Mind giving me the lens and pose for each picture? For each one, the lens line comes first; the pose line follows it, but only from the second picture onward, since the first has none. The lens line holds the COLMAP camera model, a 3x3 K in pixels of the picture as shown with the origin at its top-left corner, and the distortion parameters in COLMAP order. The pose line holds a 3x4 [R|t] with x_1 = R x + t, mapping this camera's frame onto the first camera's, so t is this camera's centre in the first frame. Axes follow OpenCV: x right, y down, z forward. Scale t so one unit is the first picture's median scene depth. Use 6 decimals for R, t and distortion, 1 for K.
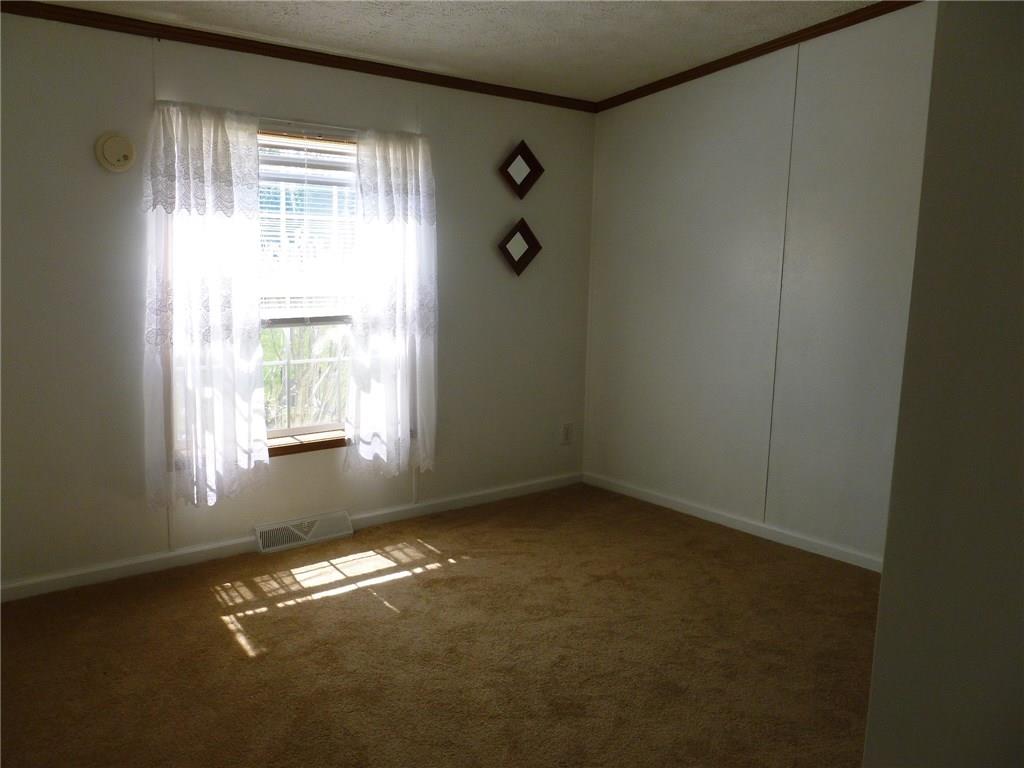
lens RADIAL K [[870.2, 0, 508.1], [0, 870.2, 390.0], [0, 0, 1]] dist [-0.039066, -0.005564]
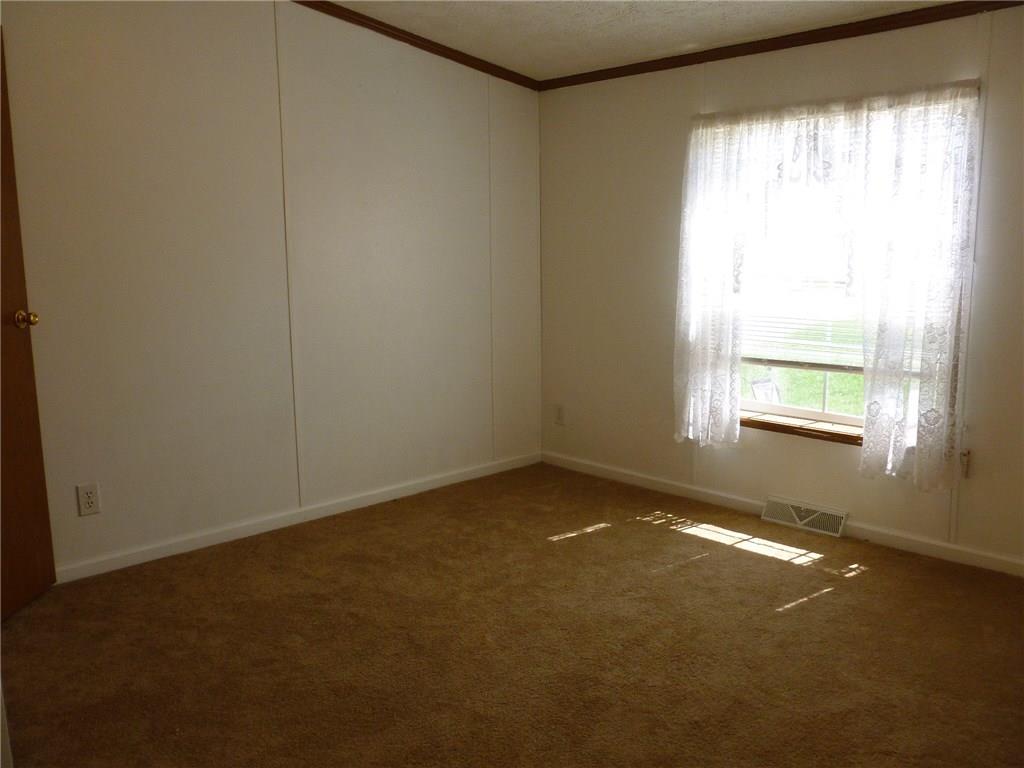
lens RADIAL K [[870.2, 0, 508.1], [0, 870.2, 390.0], [0, 0, 1]] dist [-0.039066, -0.005564]
pose [[0.034121, 0.136216, -0.990091, 0.771693], [-0.134690, 0.982257, 0.130497, -0.068335], [0.990300, 0.128903, 0.051863, 0.636864]]
